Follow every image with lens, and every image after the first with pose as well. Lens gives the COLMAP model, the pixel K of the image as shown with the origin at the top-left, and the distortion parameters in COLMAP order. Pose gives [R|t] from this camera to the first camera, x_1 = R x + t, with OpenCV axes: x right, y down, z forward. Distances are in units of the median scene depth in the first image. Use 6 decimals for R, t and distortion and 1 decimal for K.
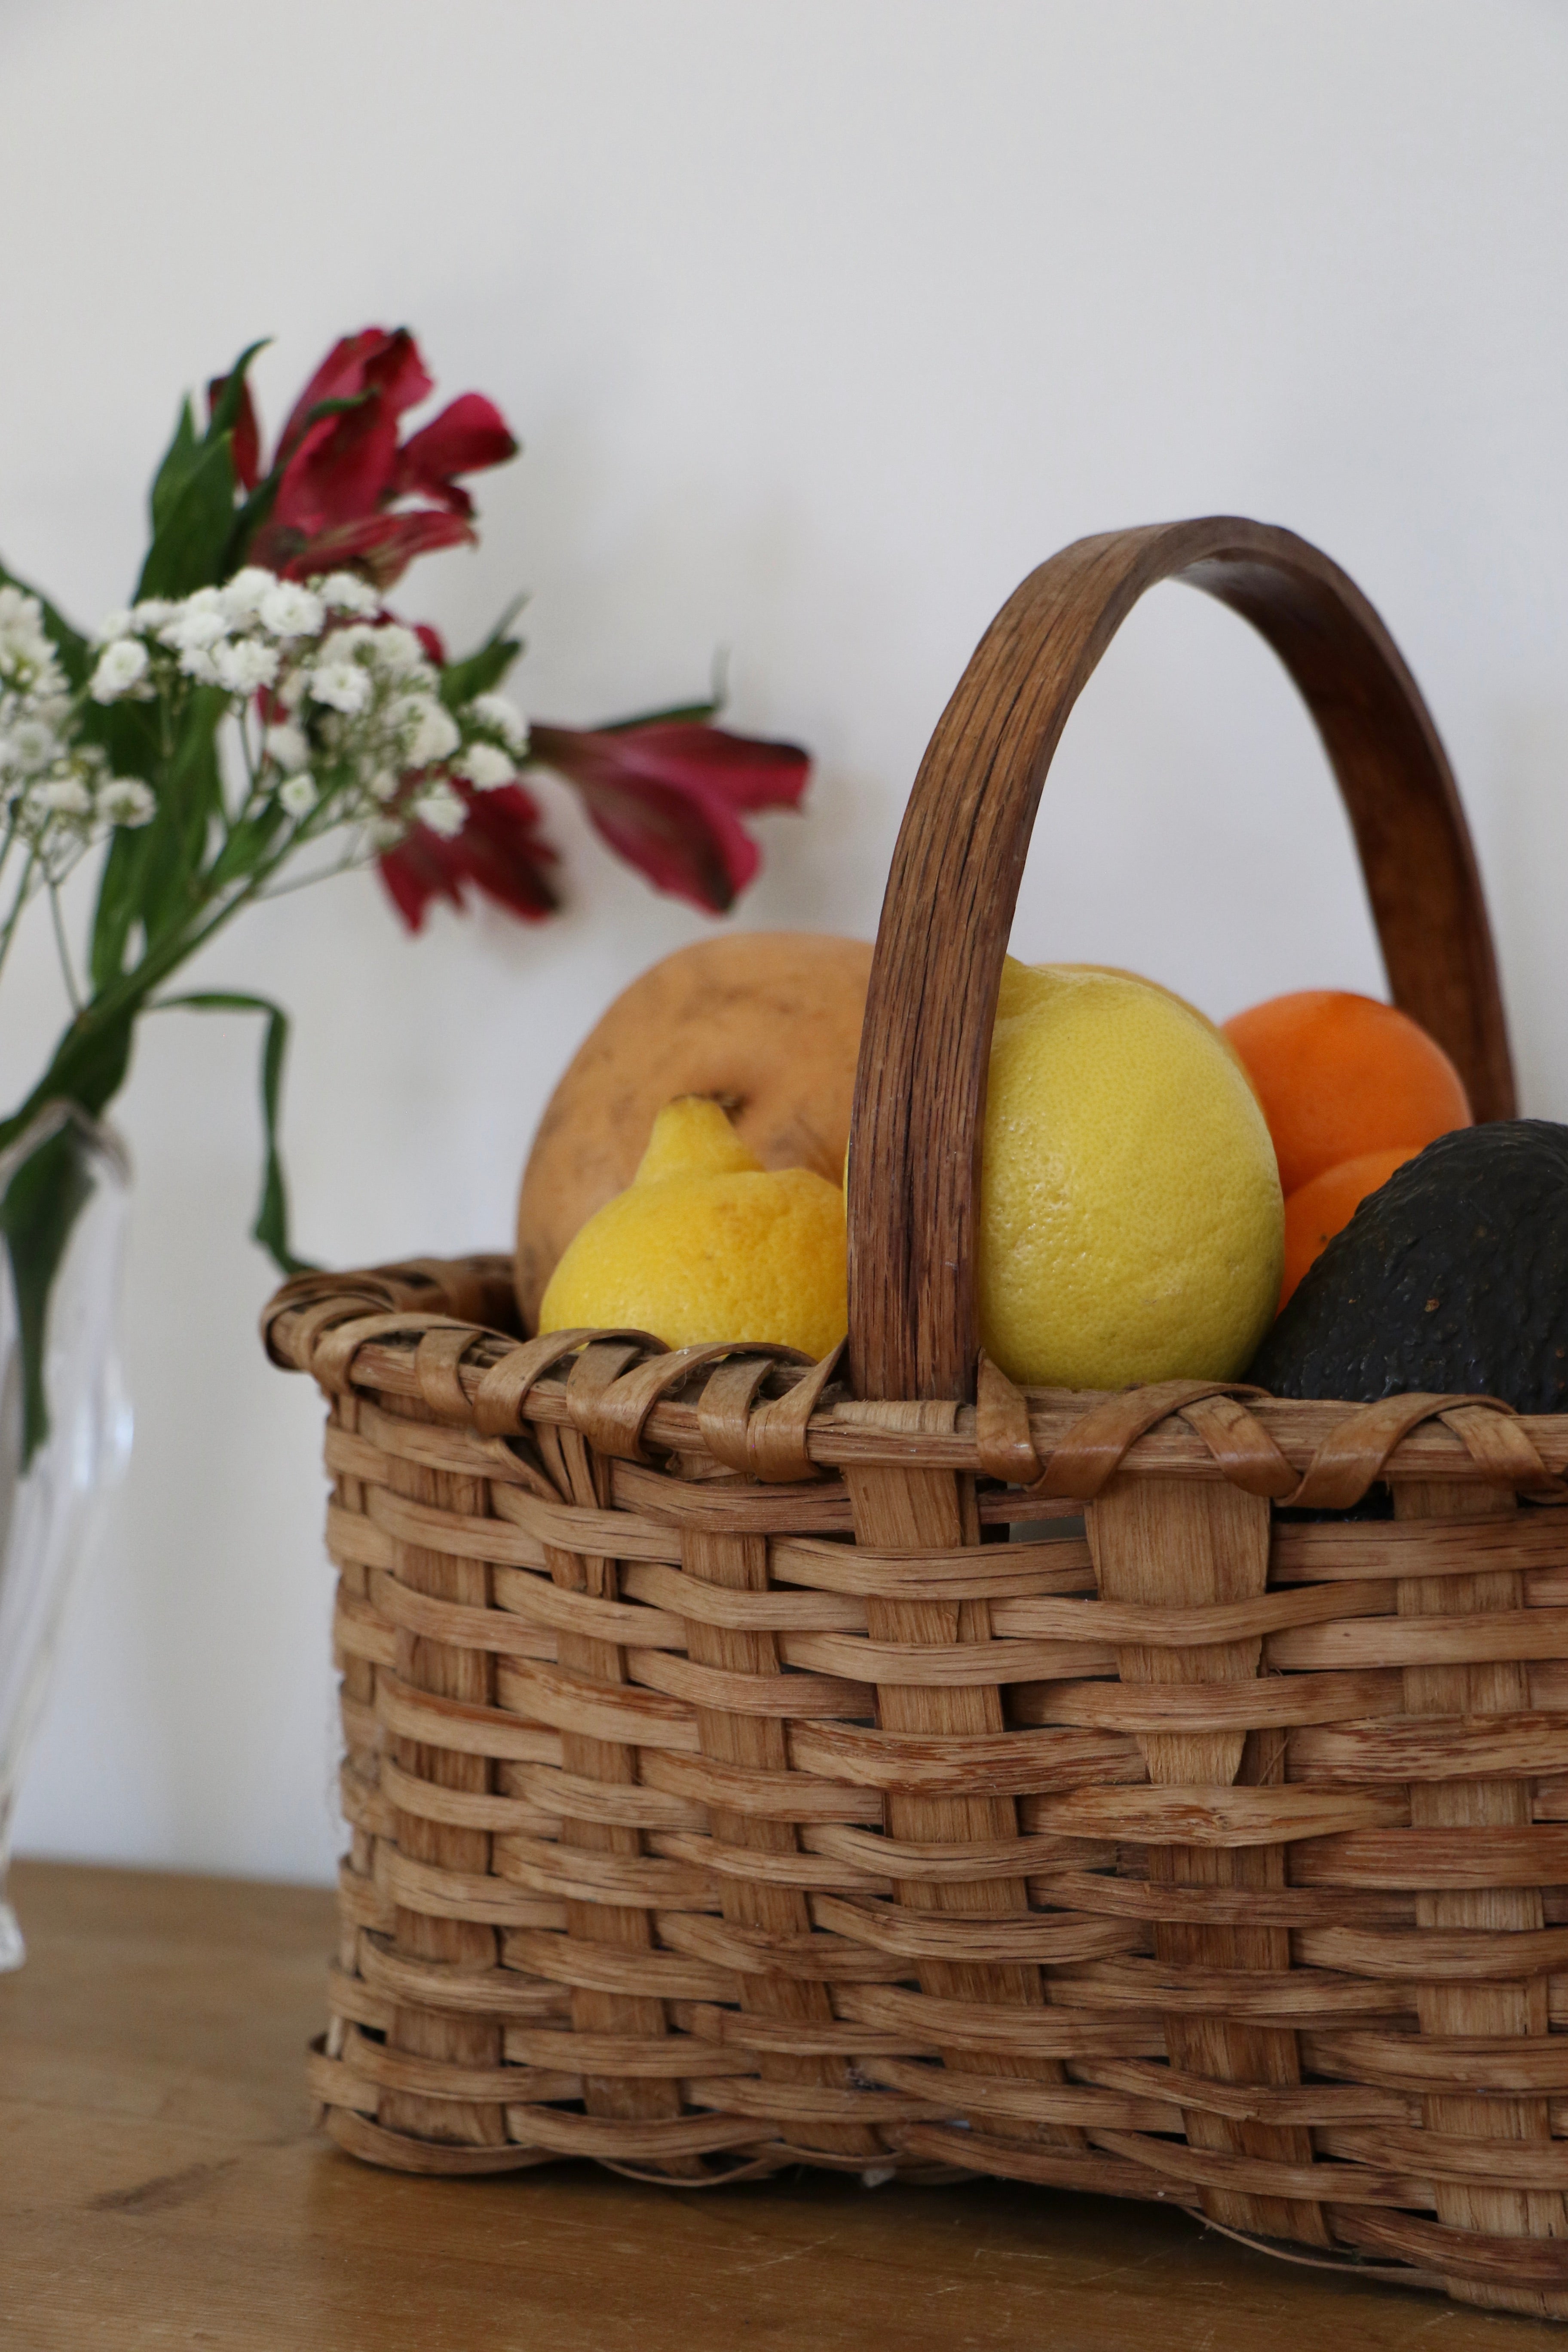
lens RADIAL K [[5379.6, 0, 784.0], [0, 5379.6, 1176.0], [0, 0, 1]] dist [0.189314, 0.589320]
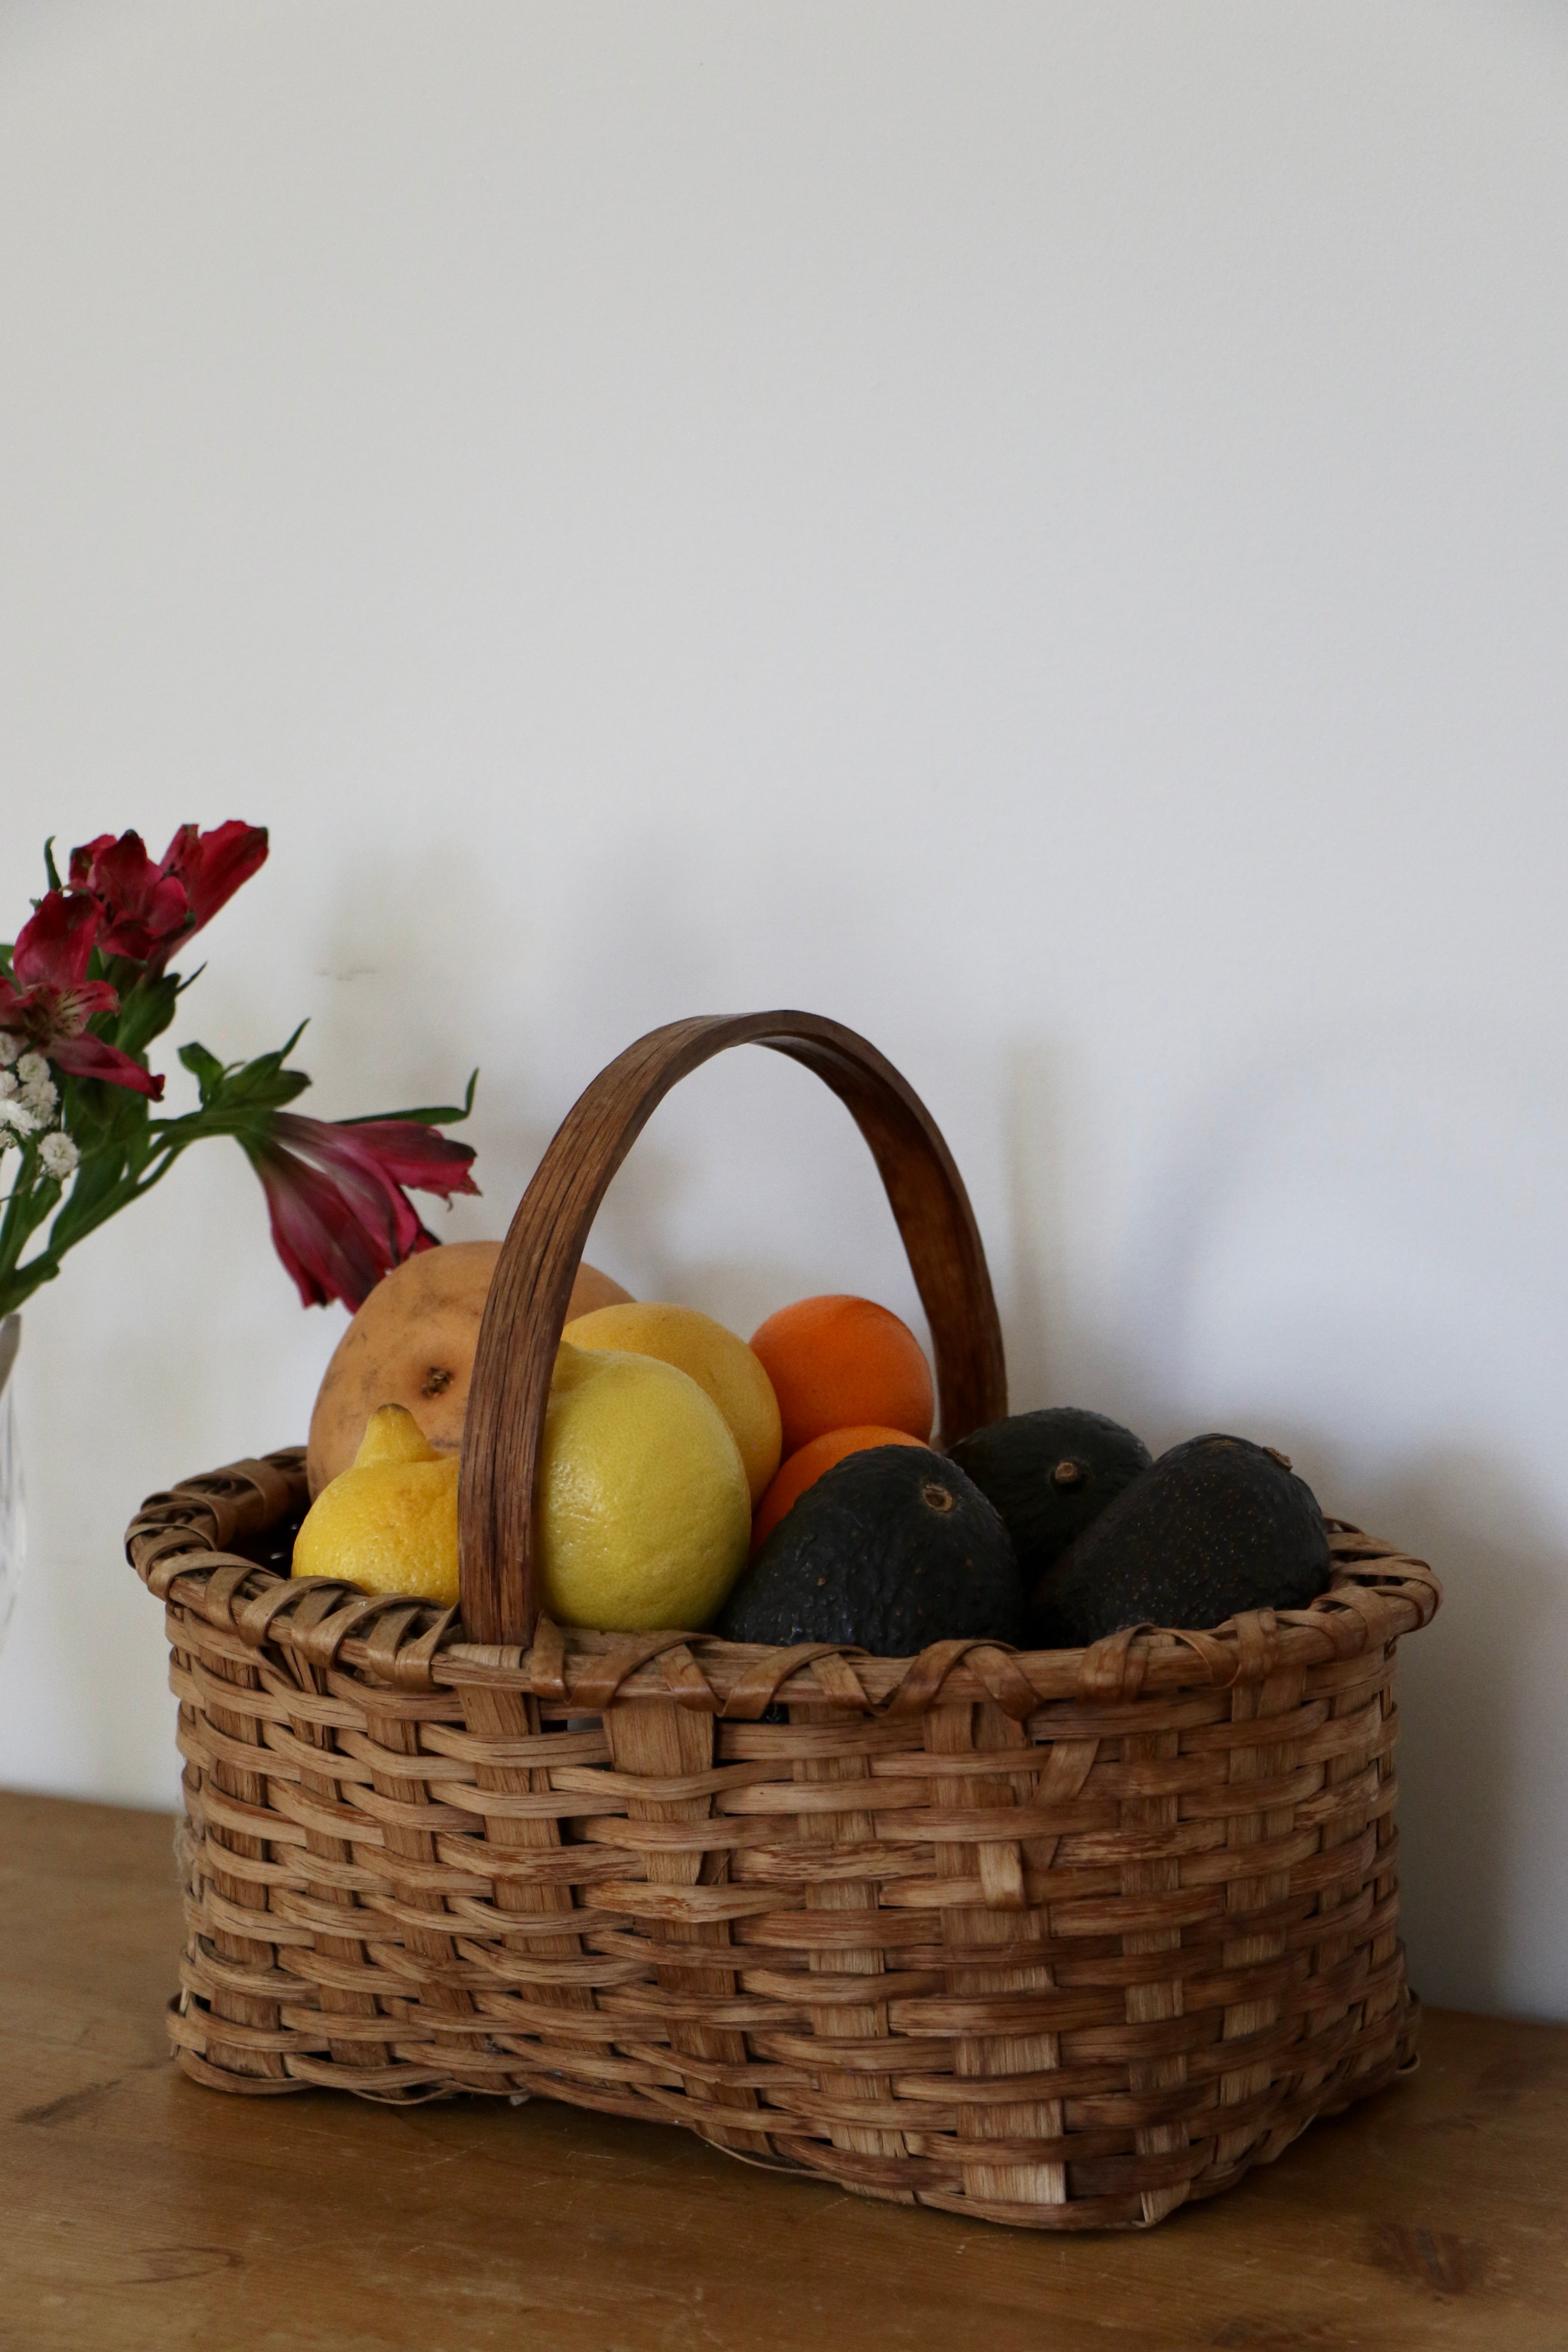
lens RADIAL K [[5661.6, 0, 784.0], [0, 5661.6, 1176.0], [0, 0, 1]] dist [0.315869, 0.210376]
pose [[0.998230, -0.009921, -0.058632, 0.205291], [0.015607, 0.995128, 0.097343, -0.254580], [0.057381, -0.098086, 0.993522, -0.642994]]
